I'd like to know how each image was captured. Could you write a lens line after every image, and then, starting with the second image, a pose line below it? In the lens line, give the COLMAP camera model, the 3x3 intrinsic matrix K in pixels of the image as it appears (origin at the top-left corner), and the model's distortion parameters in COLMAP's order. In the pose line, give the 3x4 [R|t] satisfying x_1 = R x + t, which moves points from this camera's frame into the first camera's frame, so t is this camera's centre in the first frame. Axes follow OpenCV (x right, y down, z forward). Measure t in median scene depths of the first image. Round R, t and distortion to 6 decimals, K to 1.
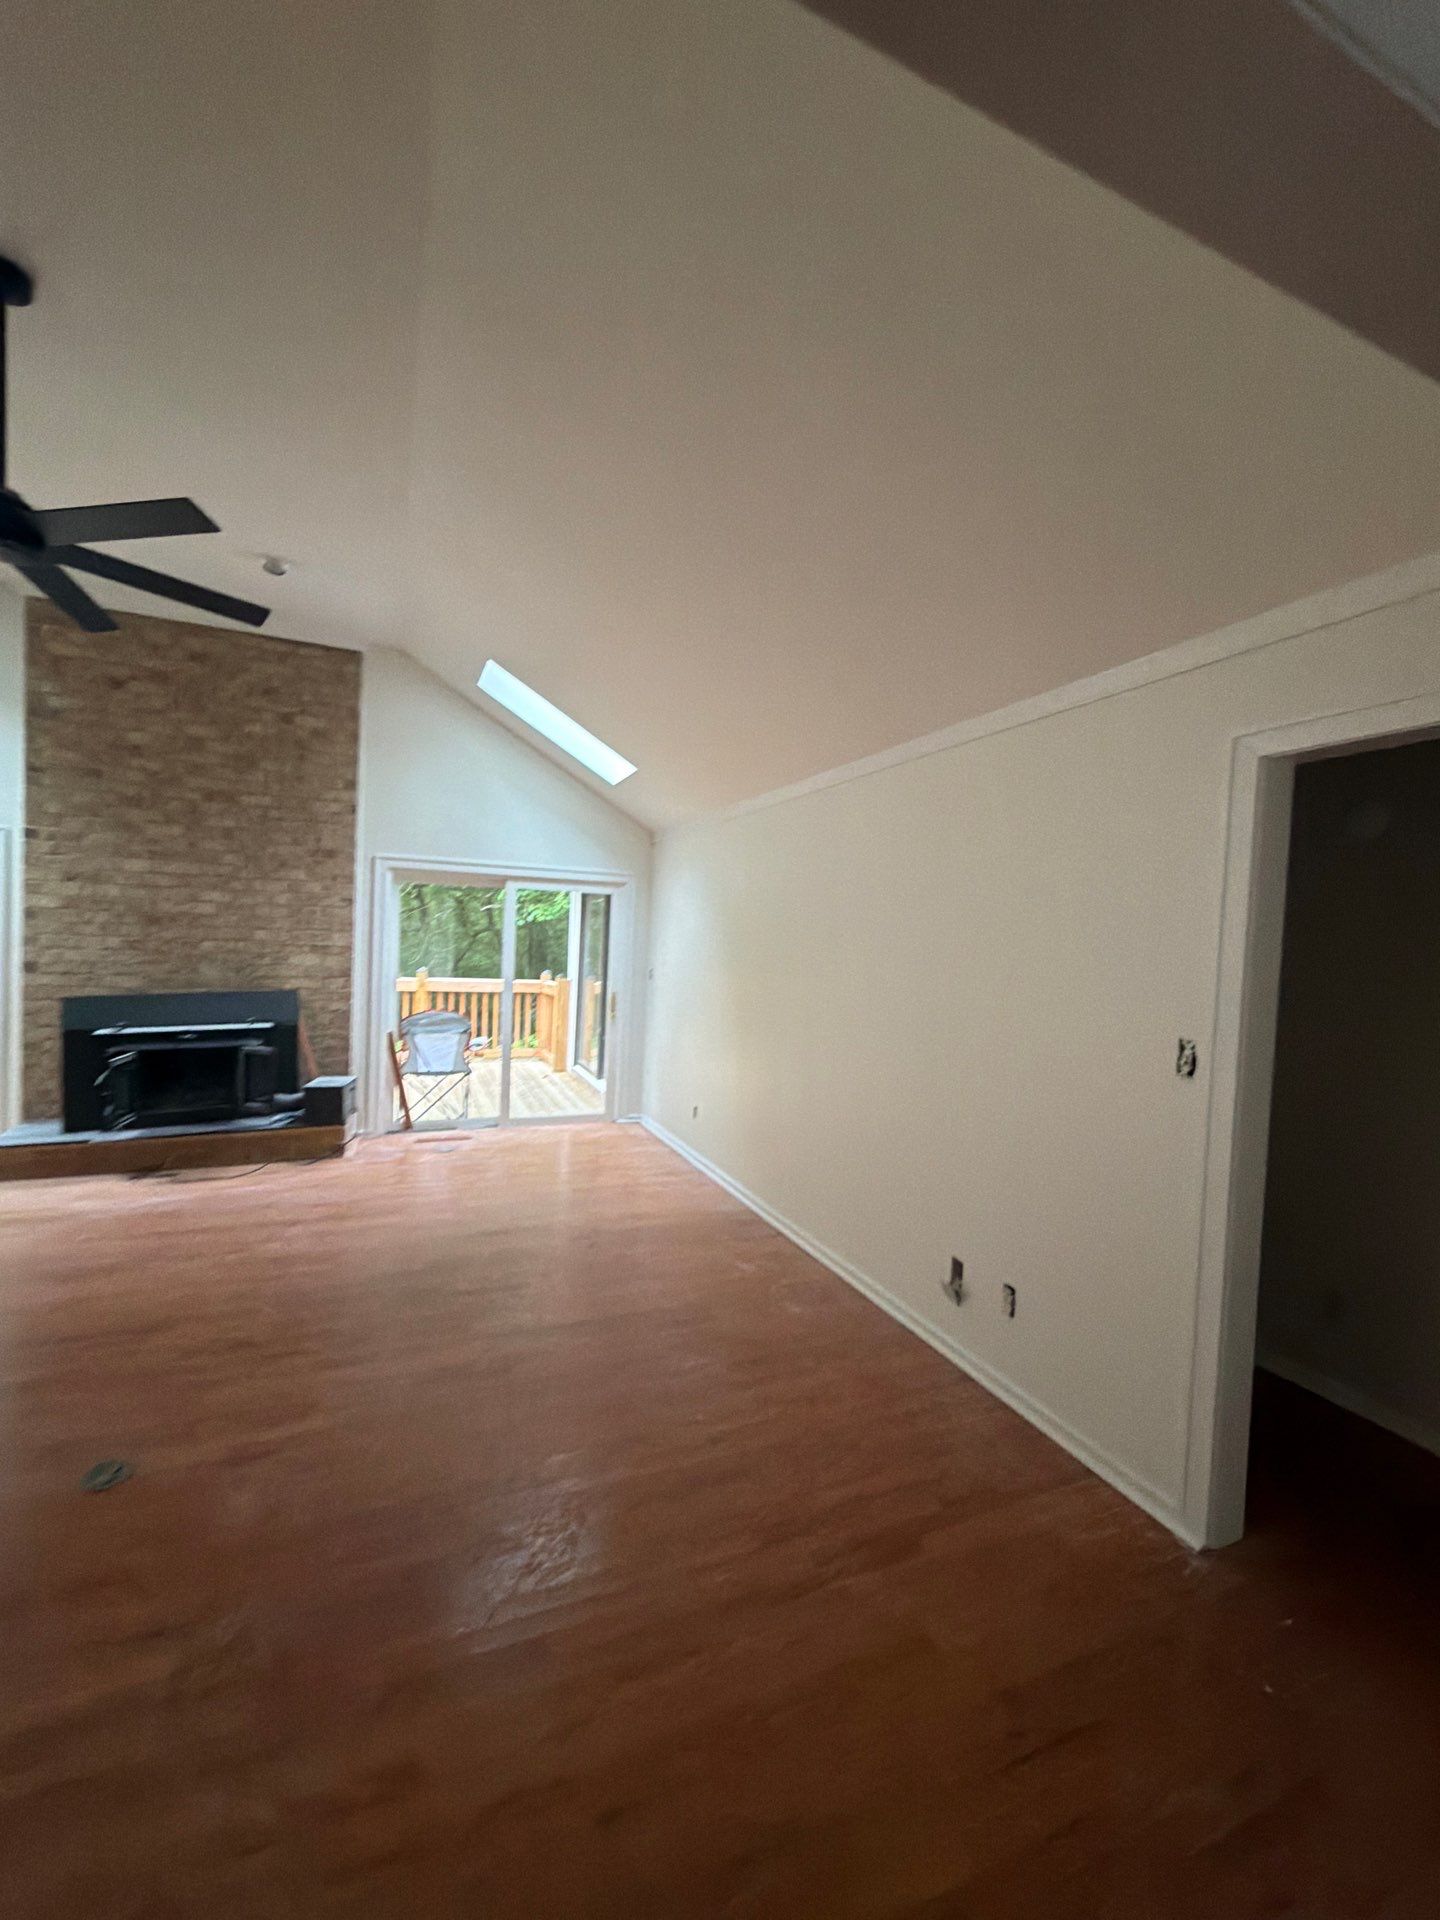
lens RADIAL K [[776.6, 0, 718.2], [0, 776.6, 958.3], [0, 0, 1]] dist [-0.001547, 0.000230]
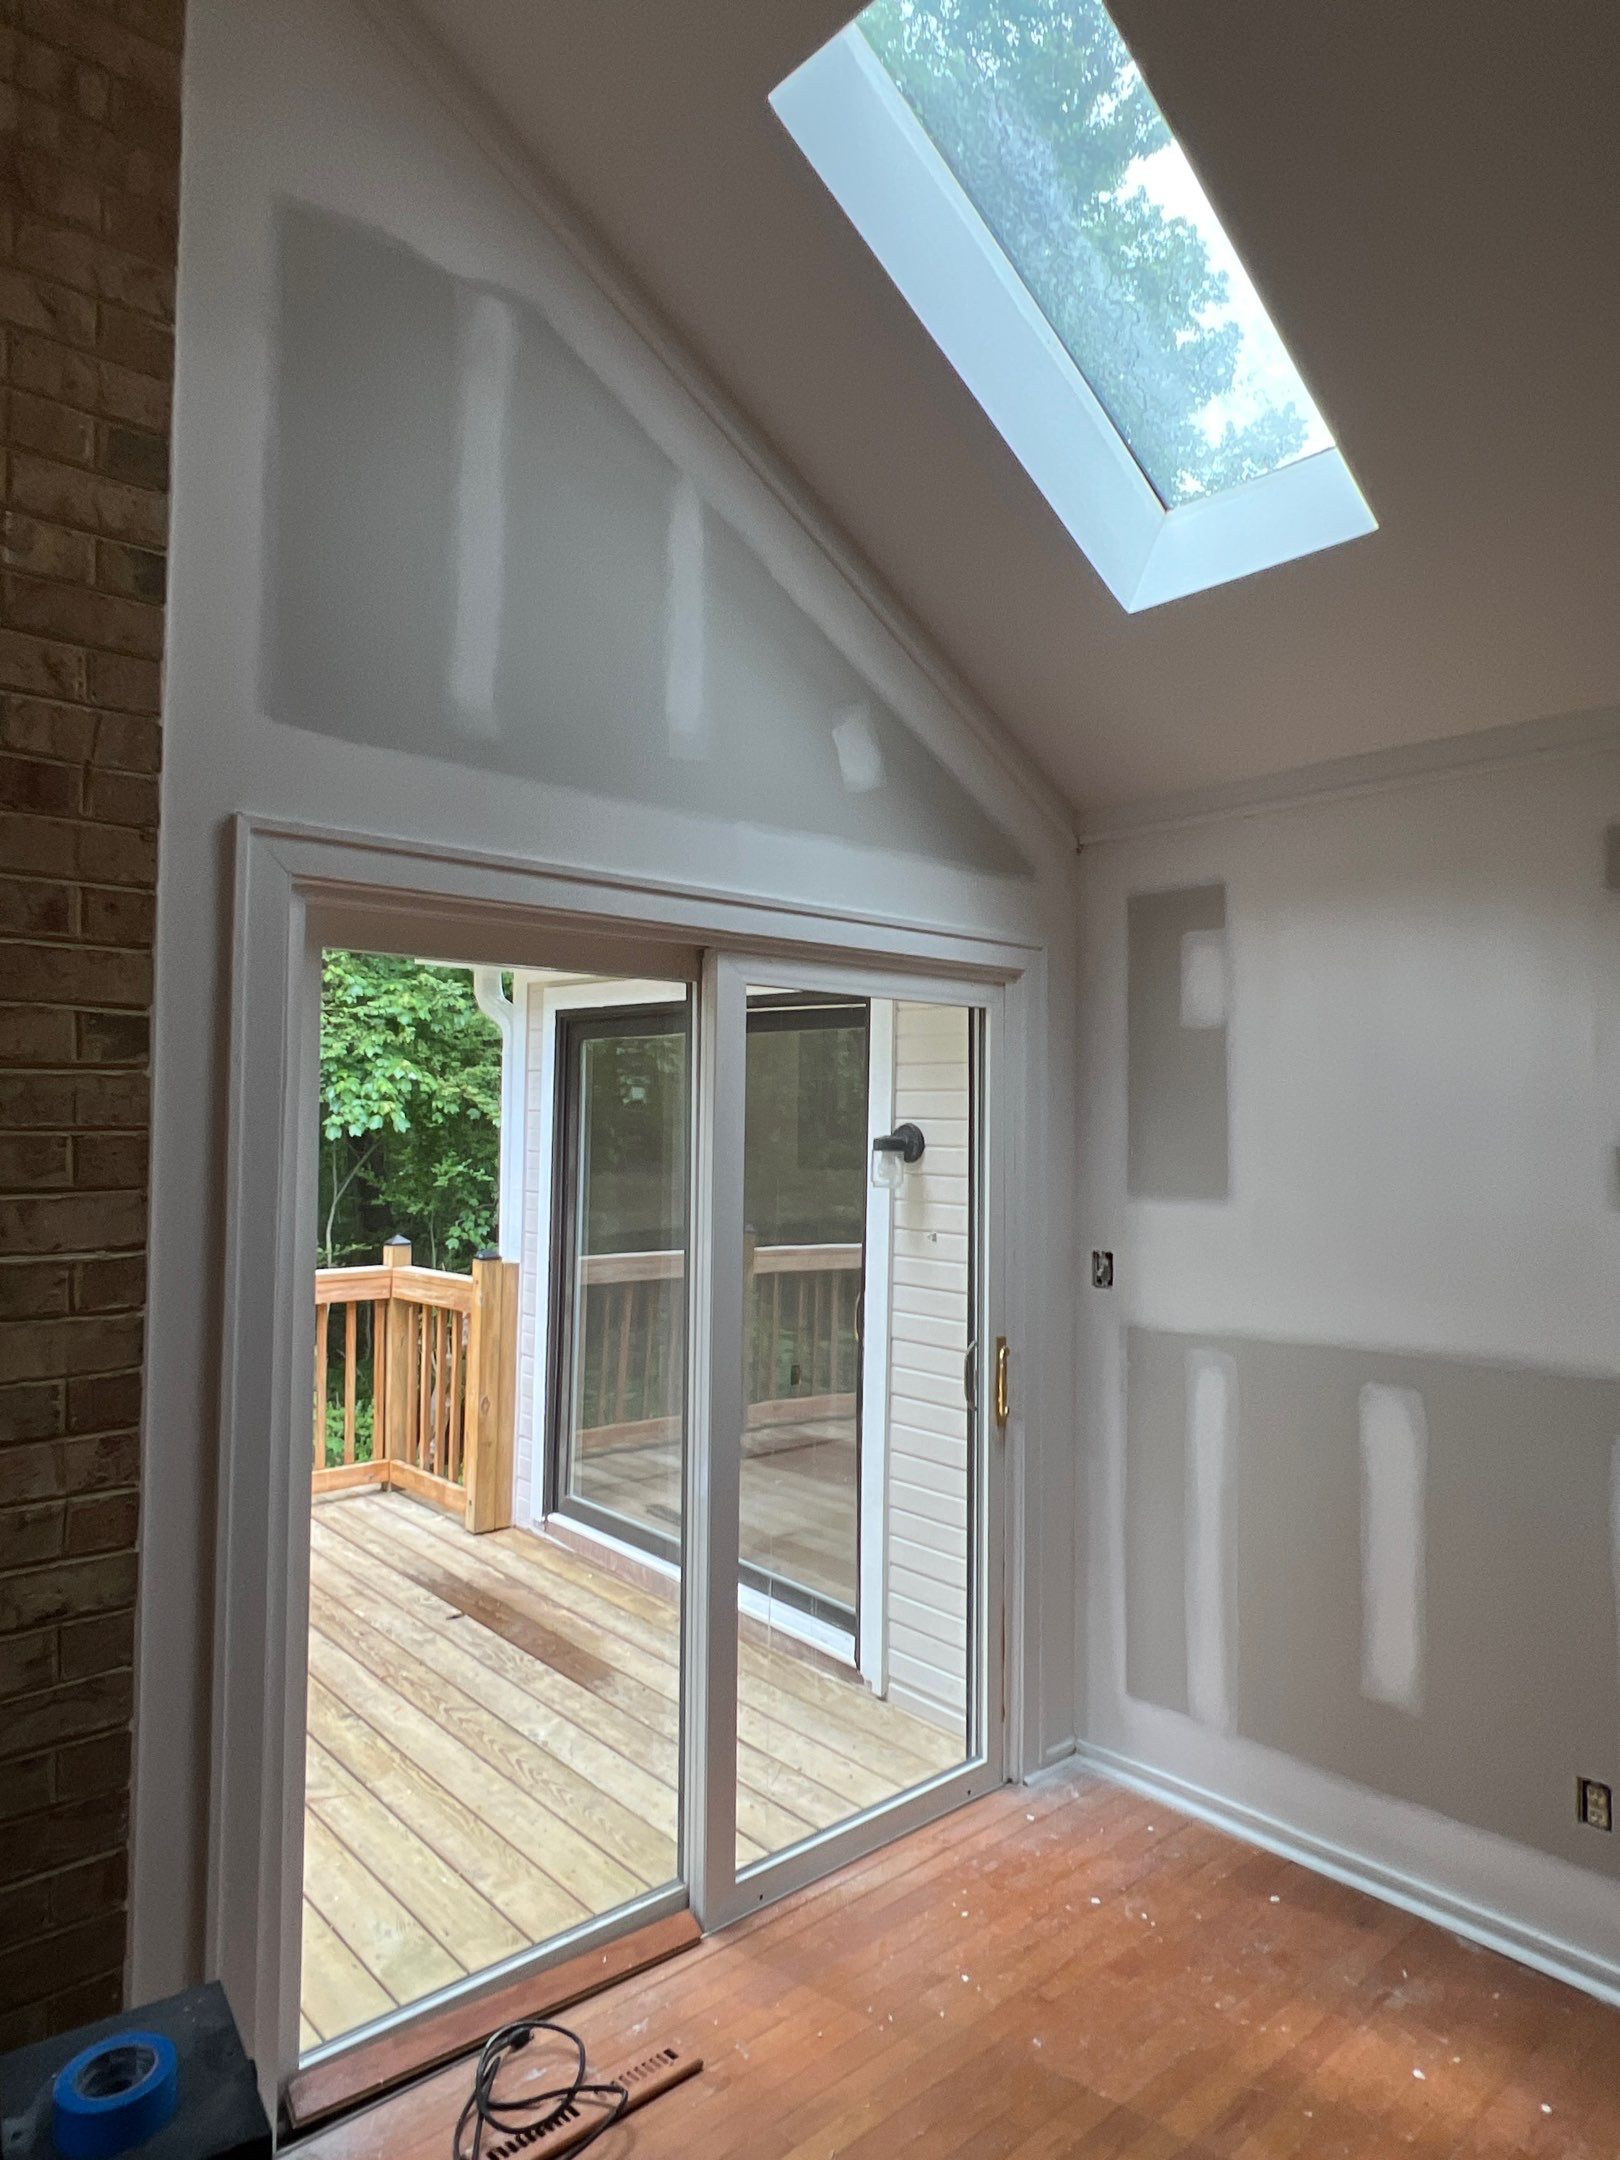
lens RADIAL K [[1314.5, 0, 815.1], [0, 1314.5, 1070.9], [0, 0, 1]] dist [0.005177, -0.001057]
pose [[0.944956, -0.019118, 0.326639, -0.440294], [0.037435, 0.998053, -0.049881, -0.043173], [-0.325050, 0.059363, 0.943832, 0.660255]]
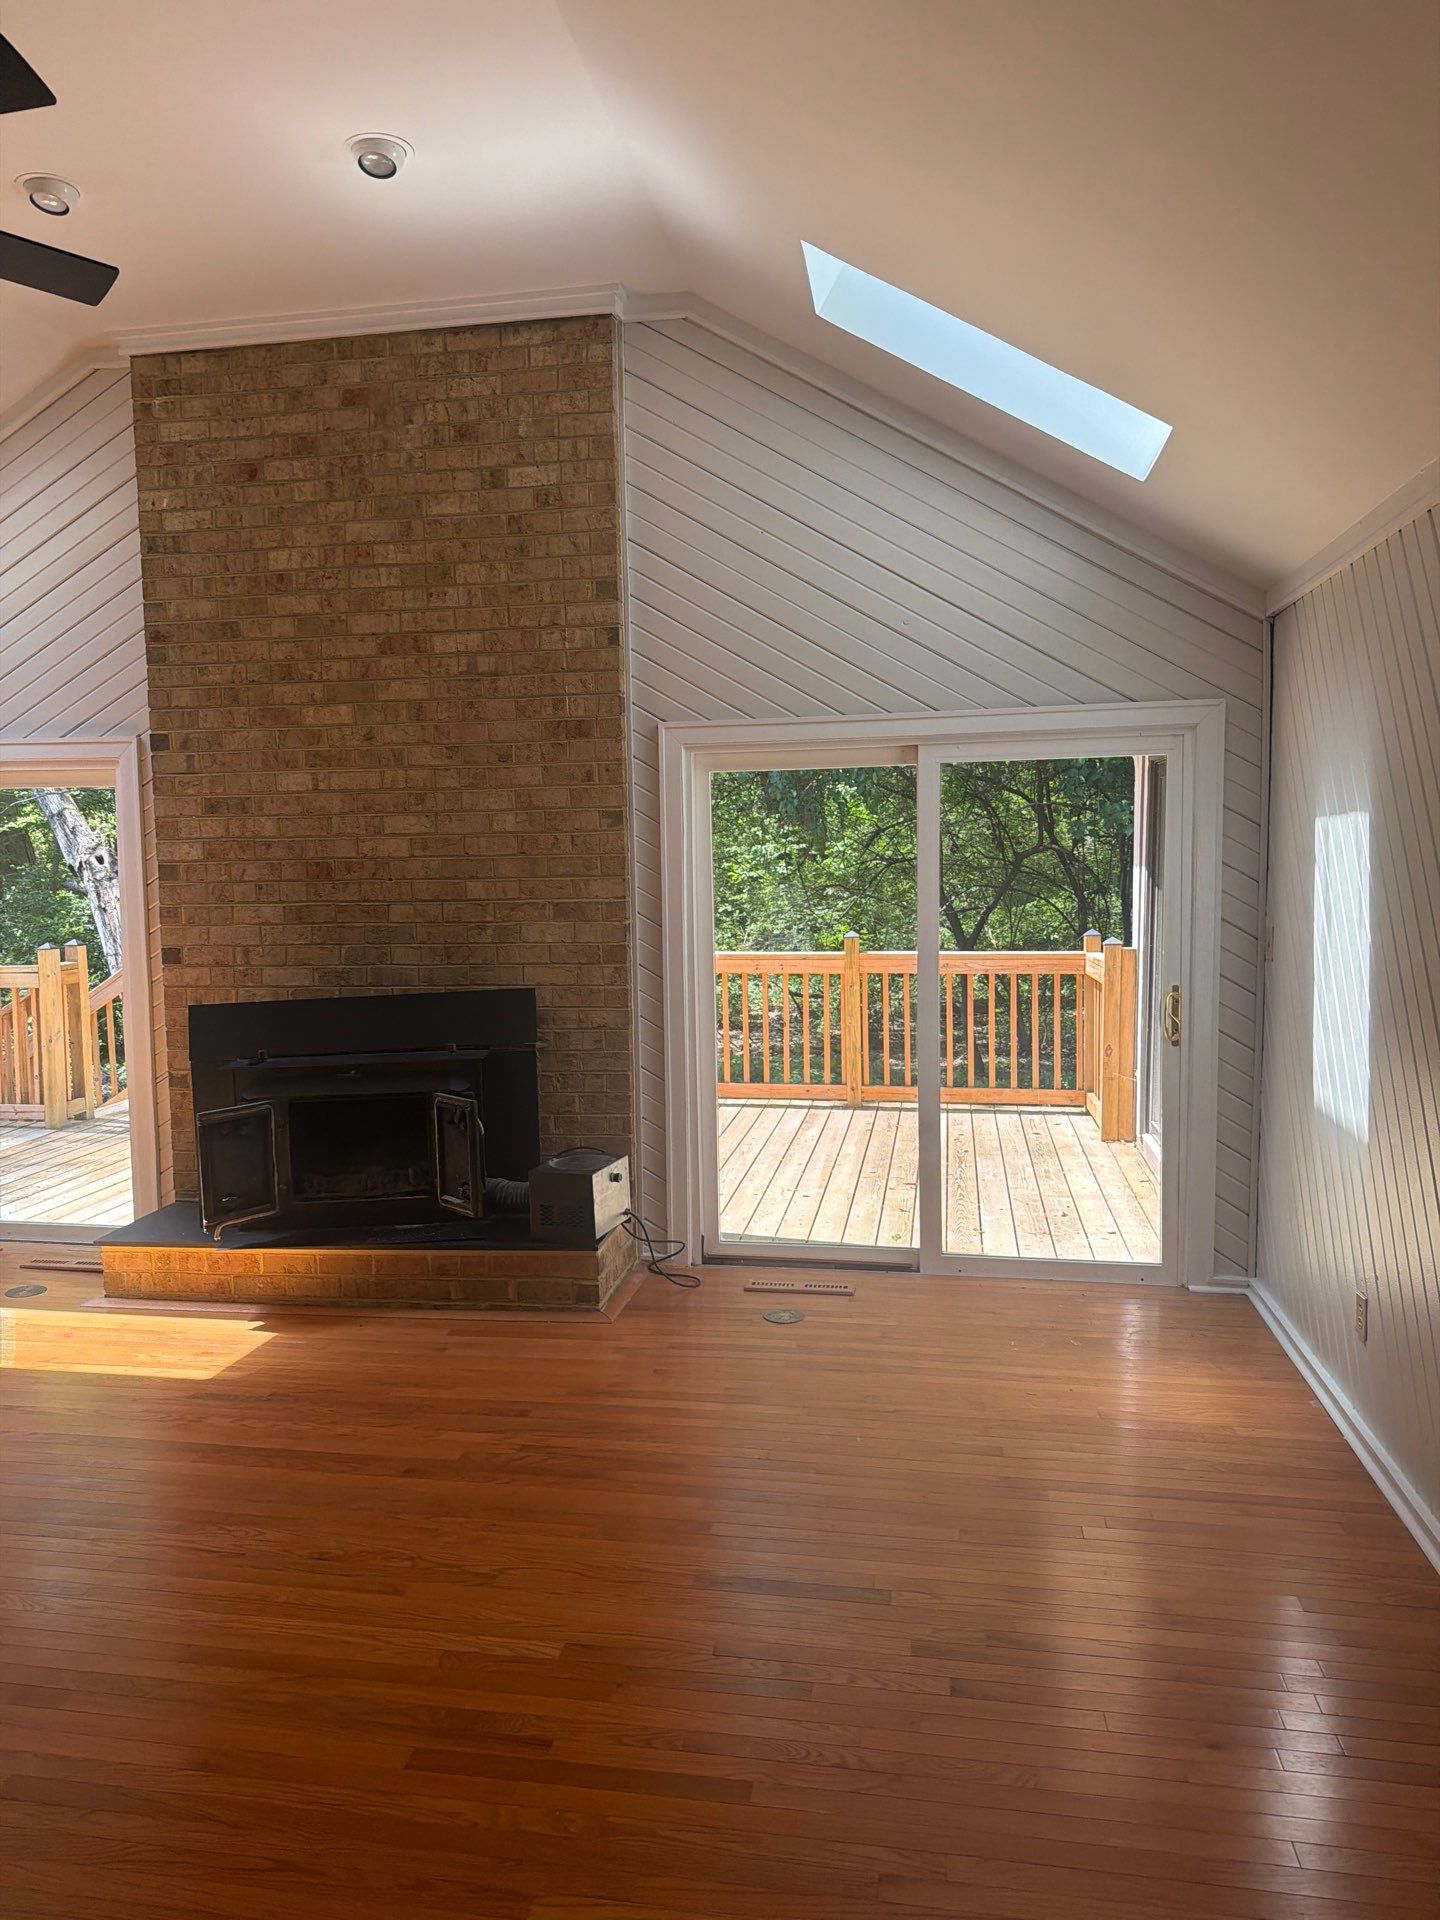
lens RADIAL K [[1329.2, 0, 720.0], [0, 1329.2, 960.0], [0, 0, 1]] dist [0.165415, -0.347660]
pose [[0.840139, -0.012468, -0.542227, 0.072499], [0.038082, 0.998624, 0.036044, -0.007702], [0.541032, -0.050931, 0.839458, 0.294263]]
